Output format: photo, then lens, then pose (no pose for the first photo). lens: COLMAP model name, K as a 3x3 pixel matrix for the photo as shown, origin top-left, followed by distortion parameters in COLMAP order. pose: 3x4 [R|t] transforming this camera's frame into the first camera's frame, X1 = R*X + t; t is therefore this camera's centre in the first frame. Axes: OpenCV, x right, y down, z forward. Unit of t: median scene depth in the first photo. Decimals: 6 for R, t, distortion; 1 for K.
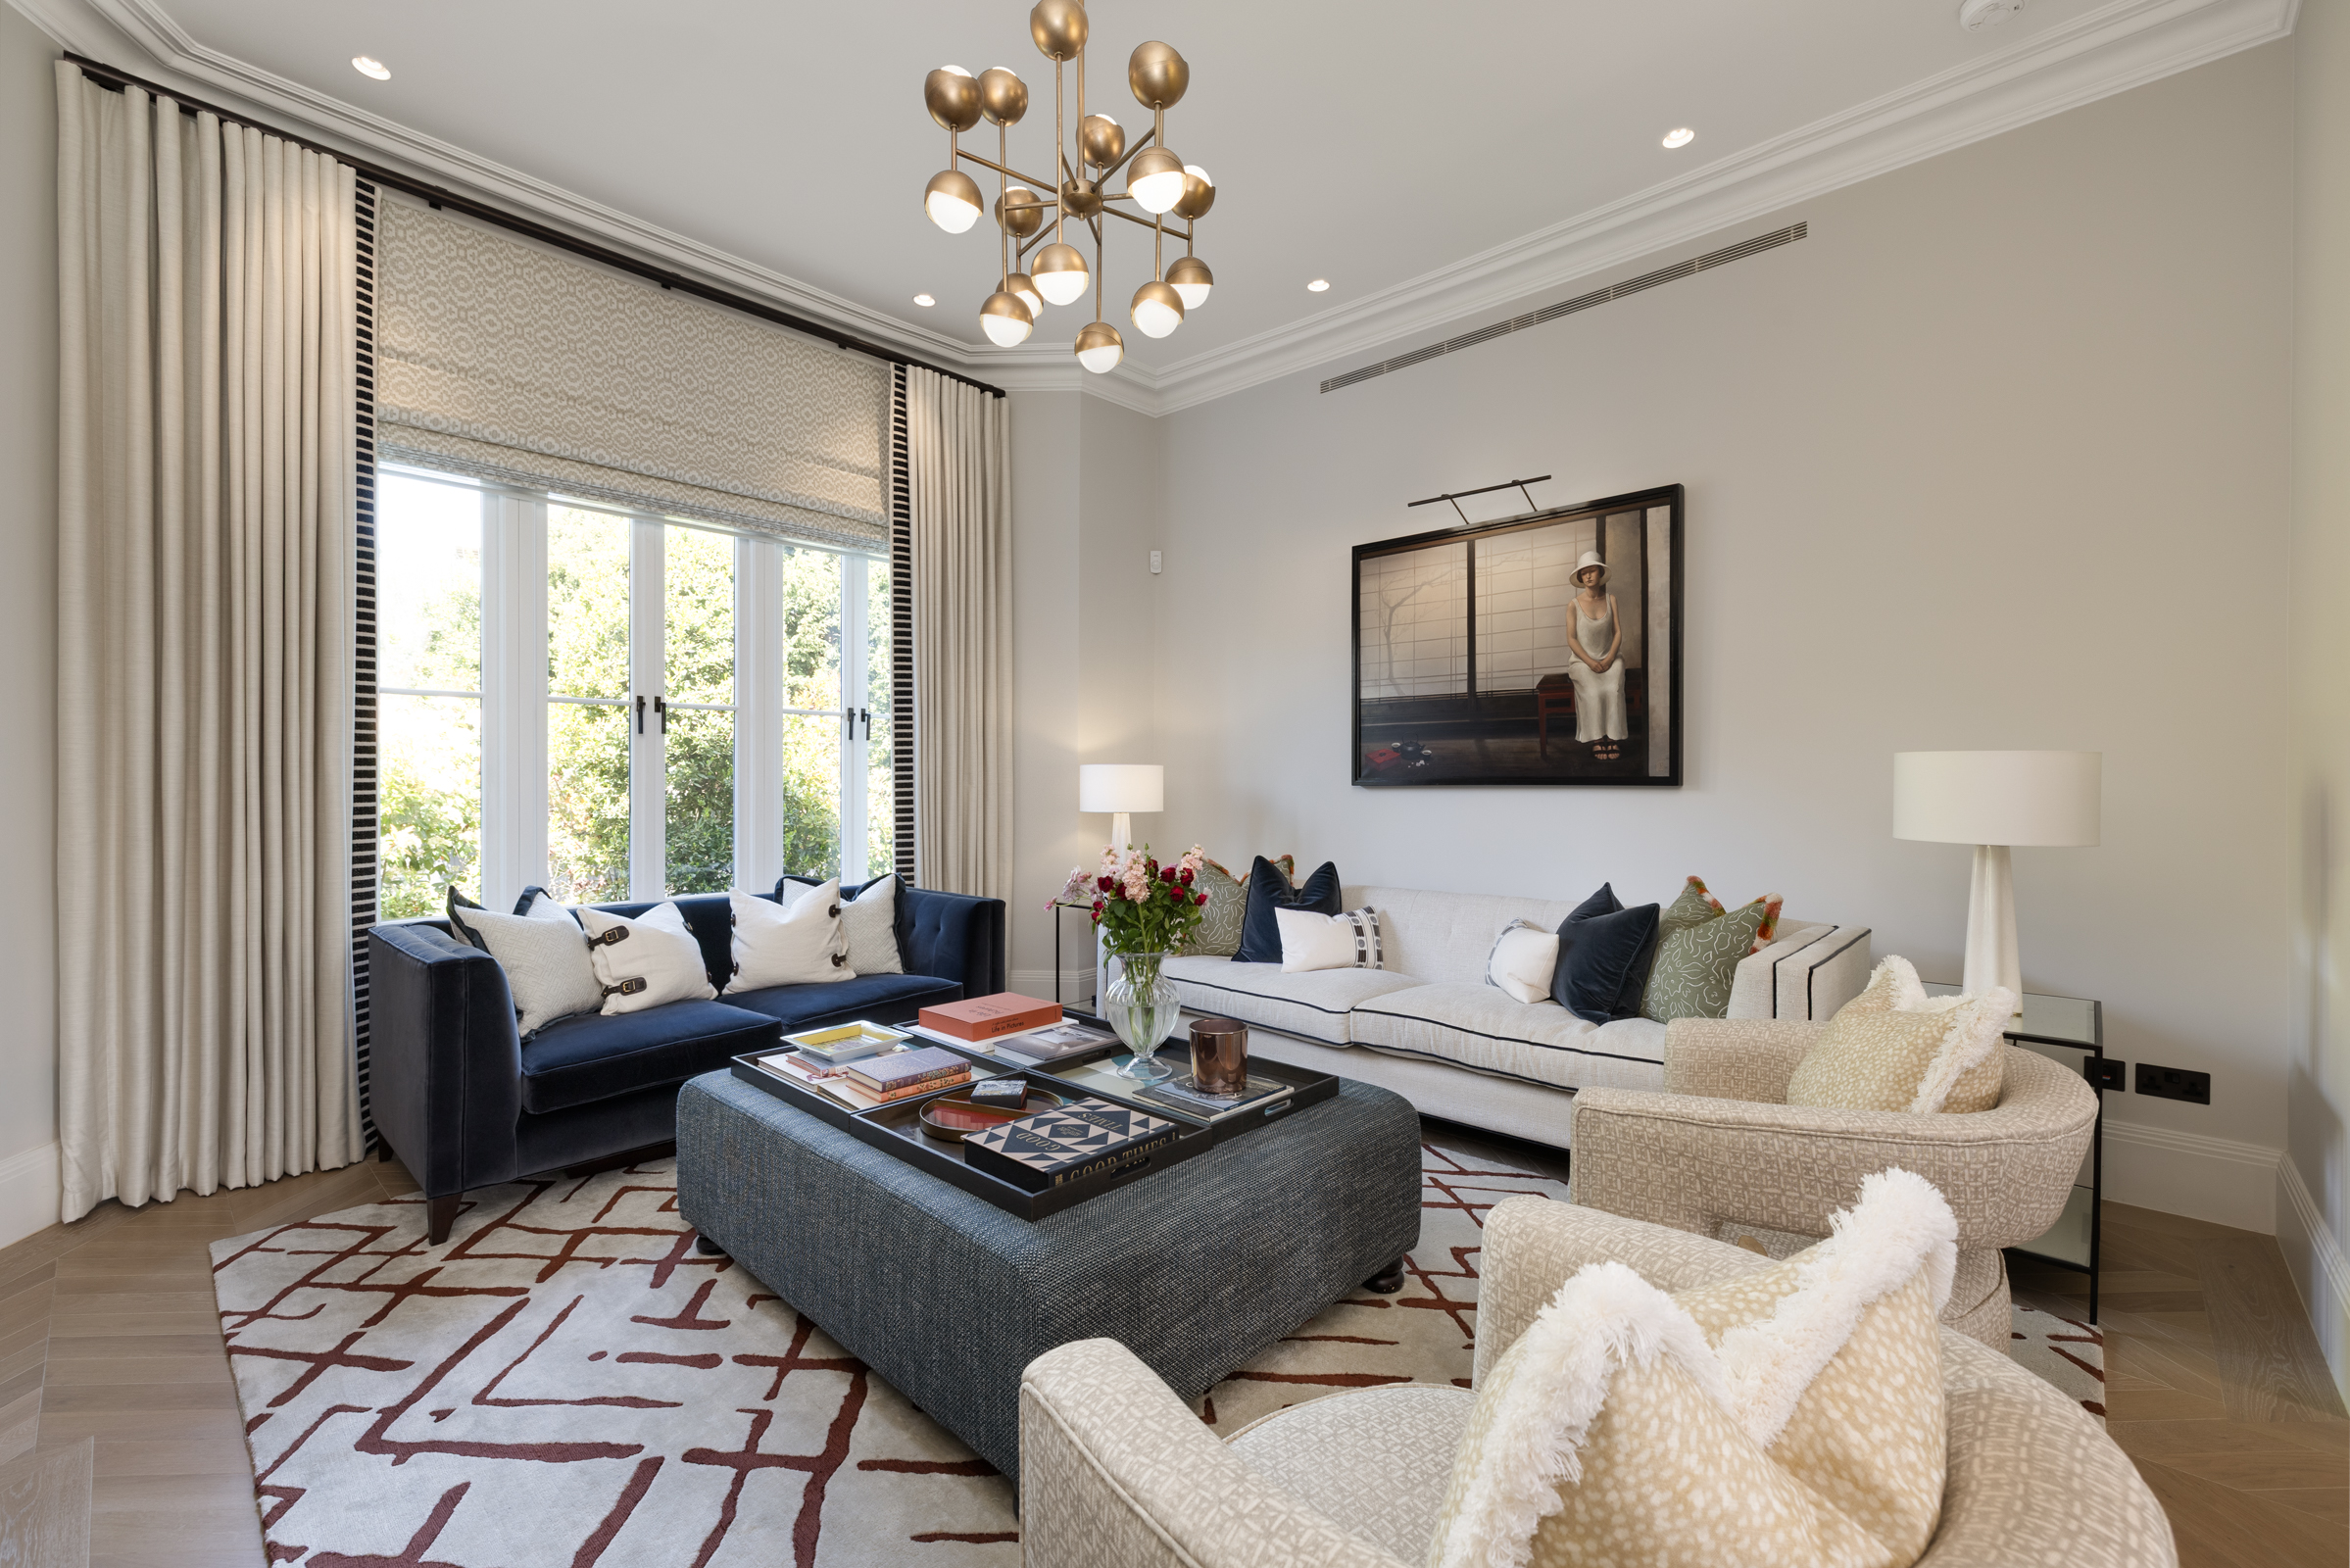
lens RADIAL K [[1011.2, 0, 1179.9], [0, 1011.2, 786.0], [0, 0, 1]] dist [-0.001653, -0.000028]
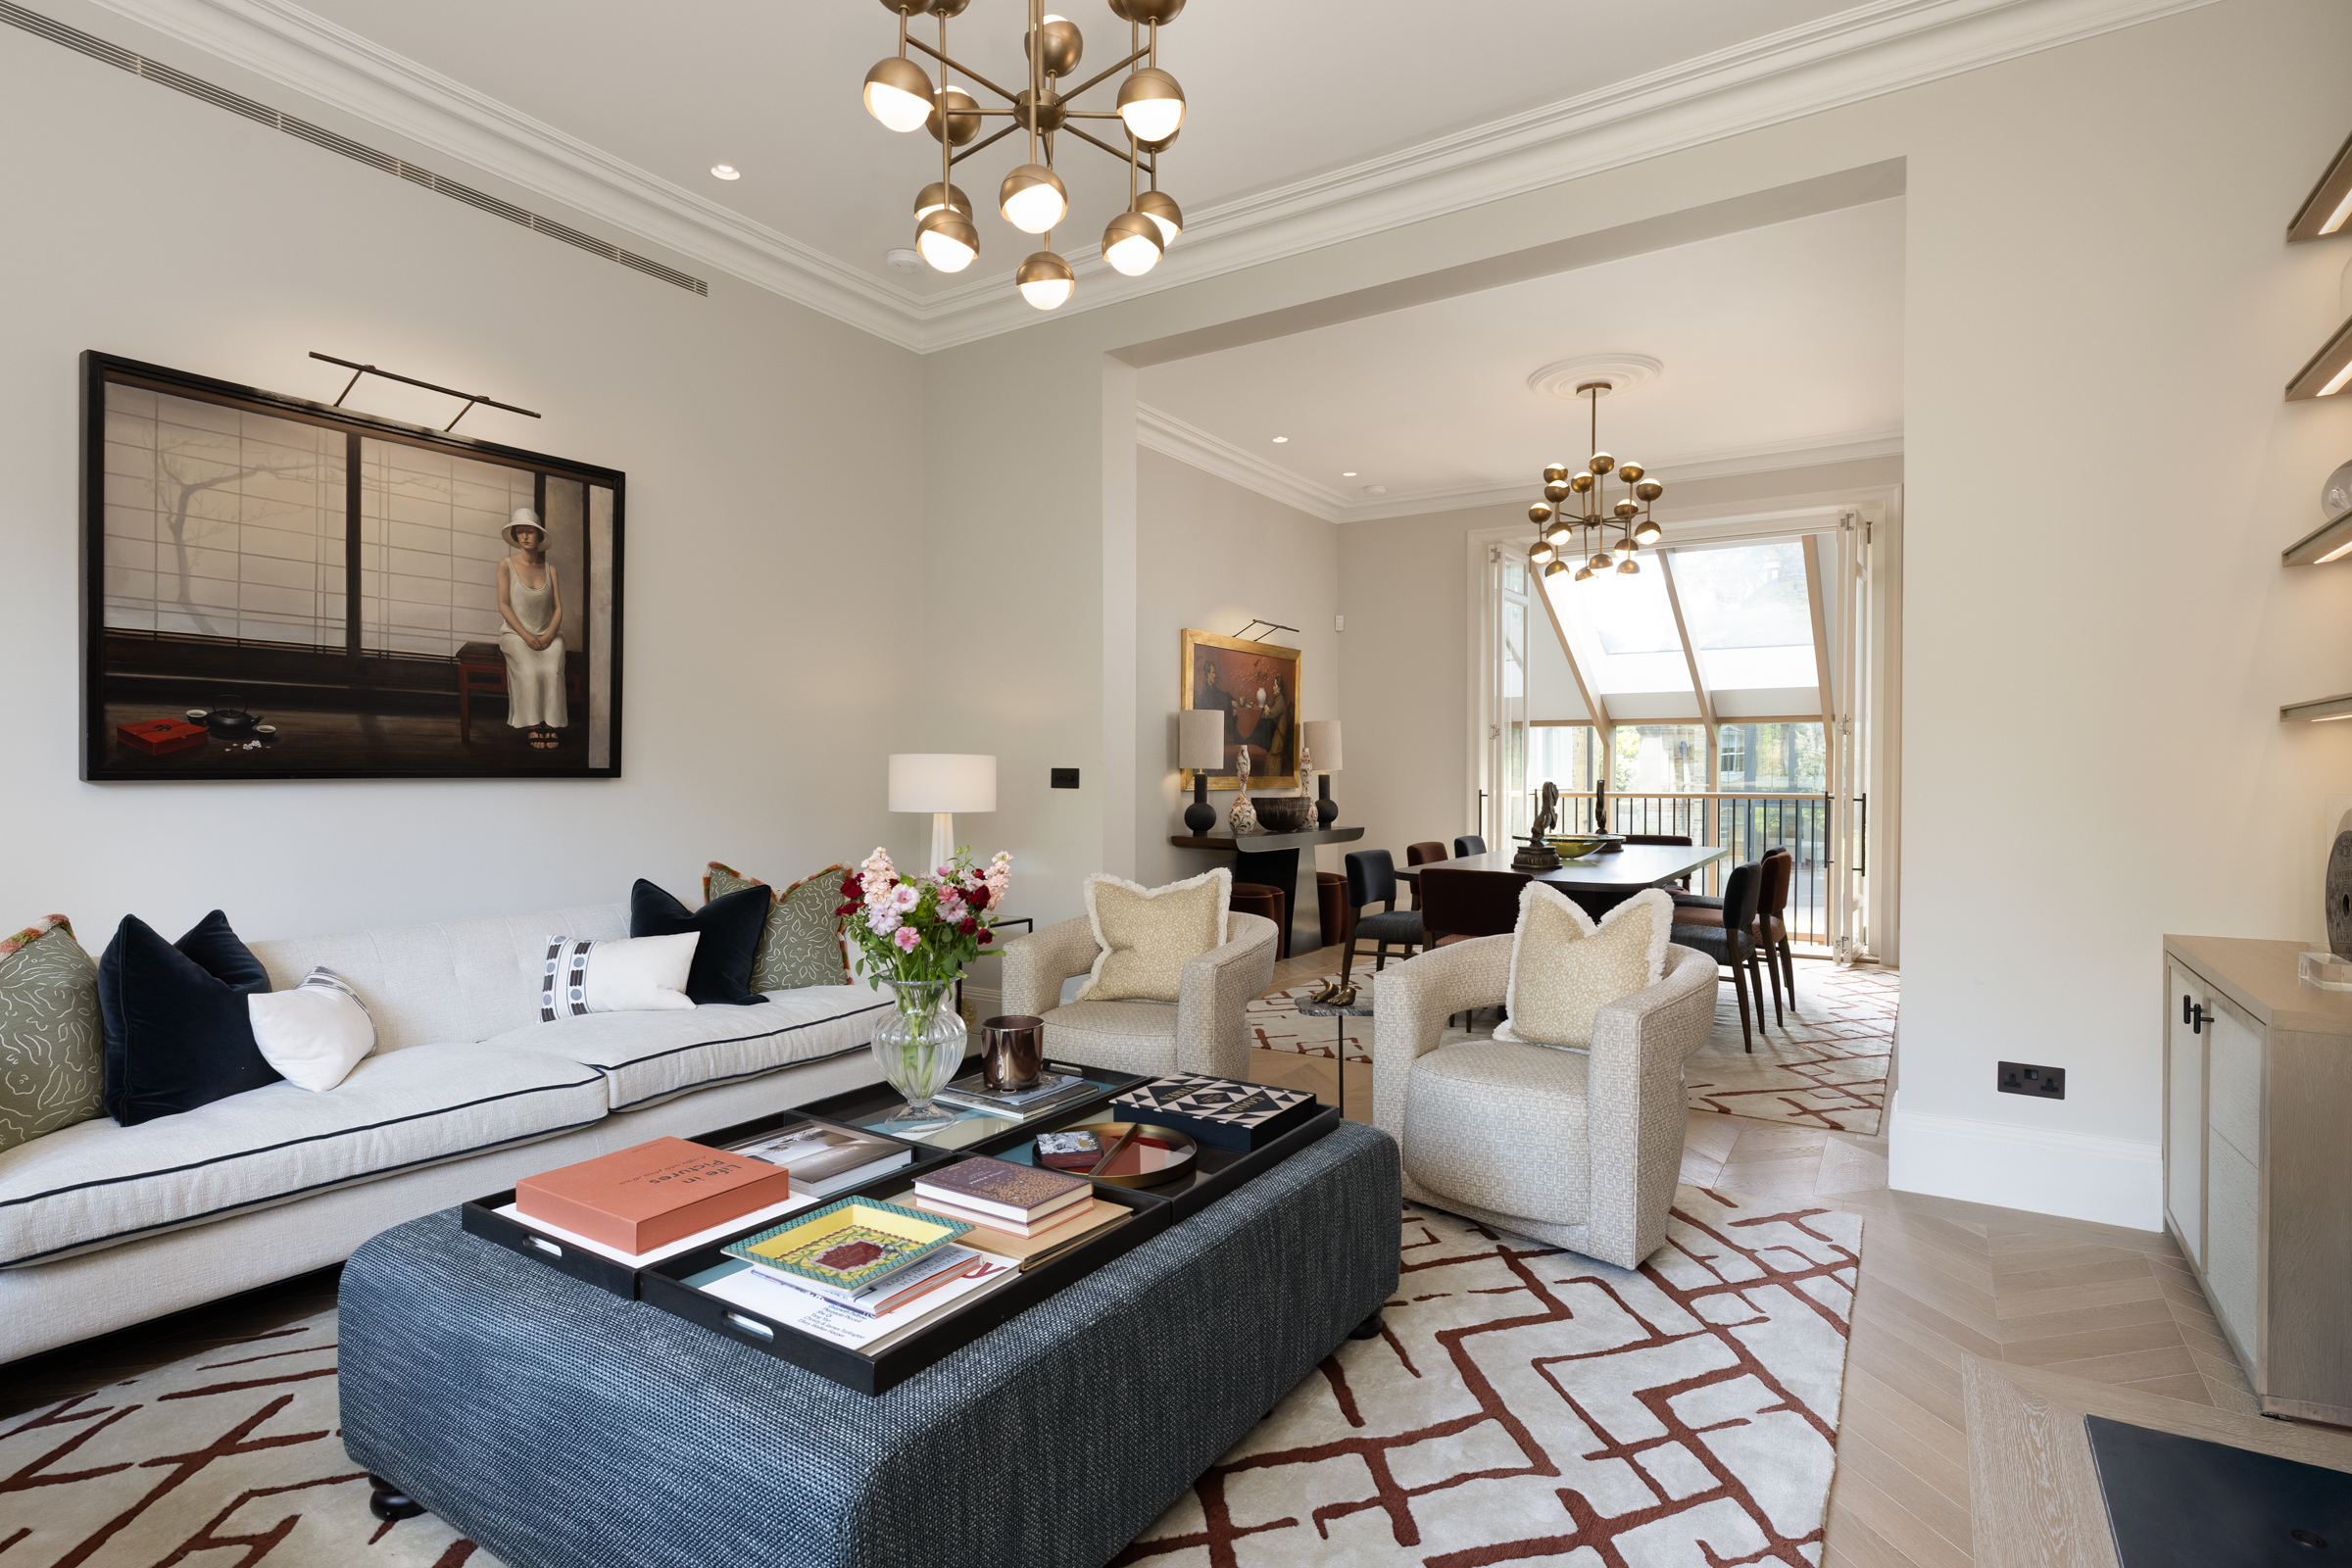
lens RADIAL K [[1109.4, 0, 1170.3], [0, 1109.4, 784.9], [0, 0, 1]] dist [-0.001186, -0.000119]
pose [[-0.163400, -0.012062, 0.986486, -0.654453], [0.002771, 0.999916, 0.012685, -0.005230], [-0.986556, 0.004806, -0.163352, 0.636670]]
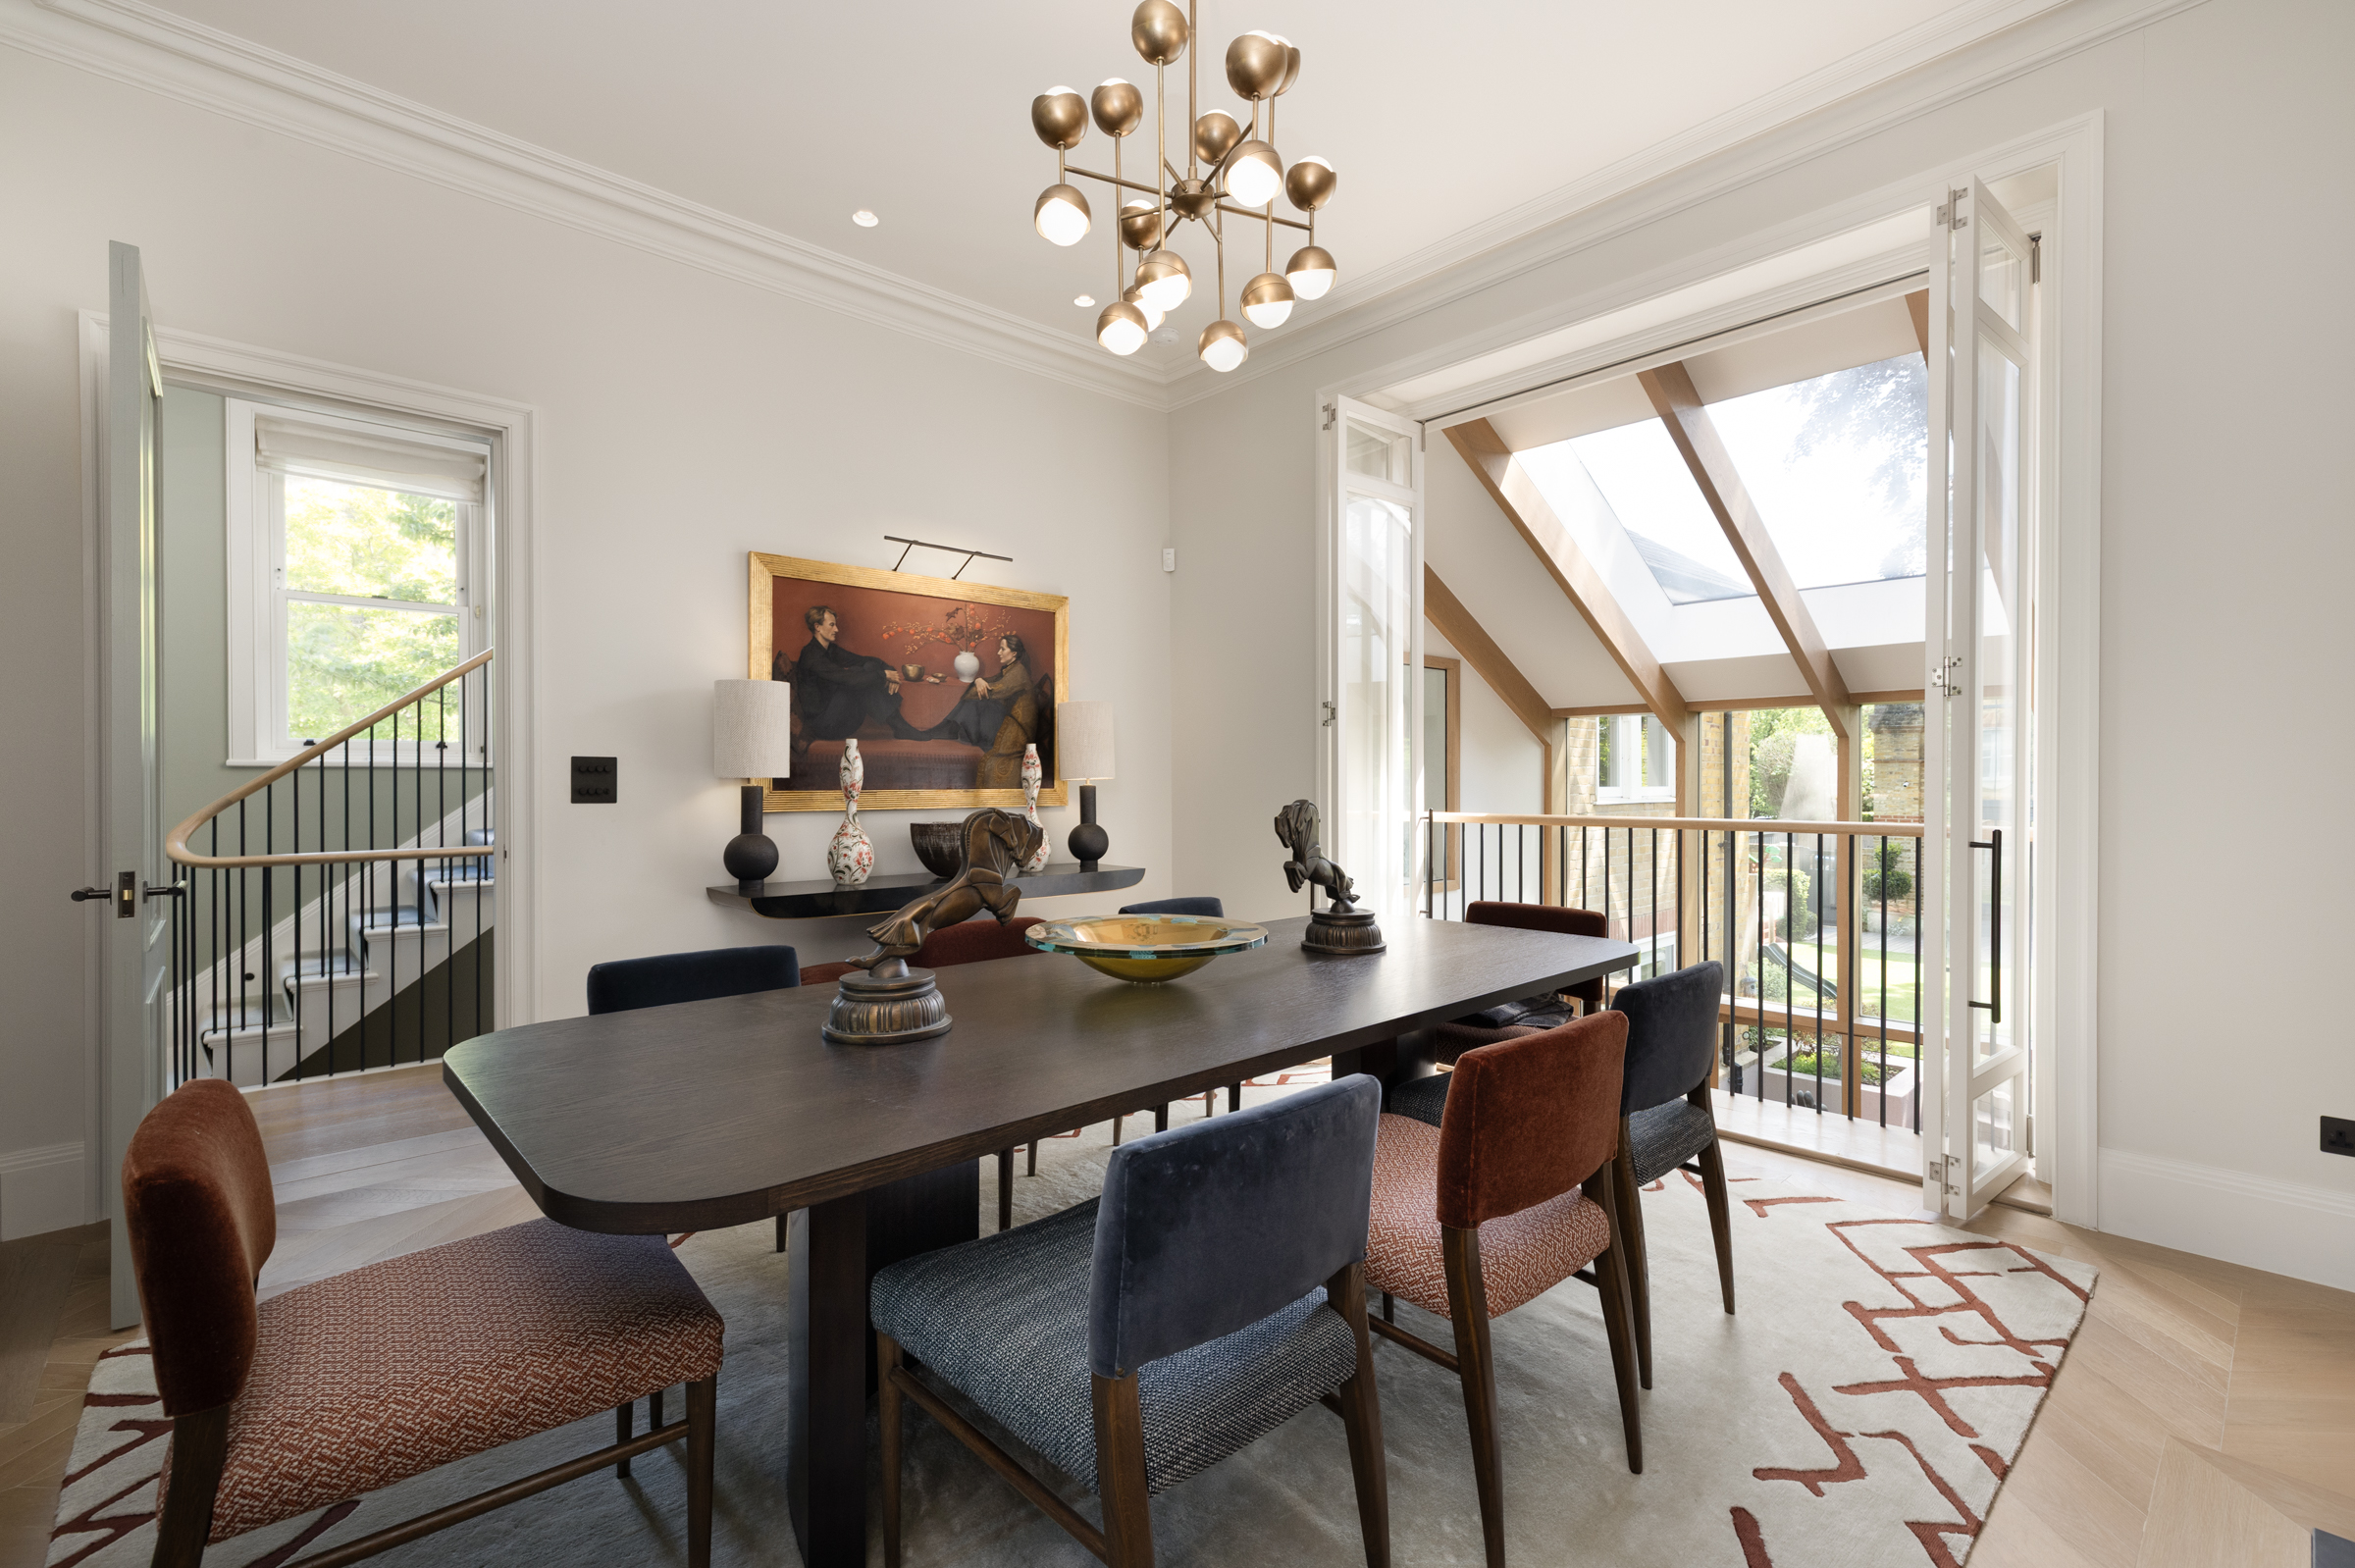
lens RADIAL K [[1013.3, 0, 1184.8], [0, 1013.3, 786.3], [0, 0, 1]] dist [-0.001653, -0.000028]
pose [[0.065199, -0.005955, 0.997854, -0.400144], [0.004438, 0.999974, 0.005677, -0.004616], [-0.997862, 0.004058, 0.065224, 0.371640]]
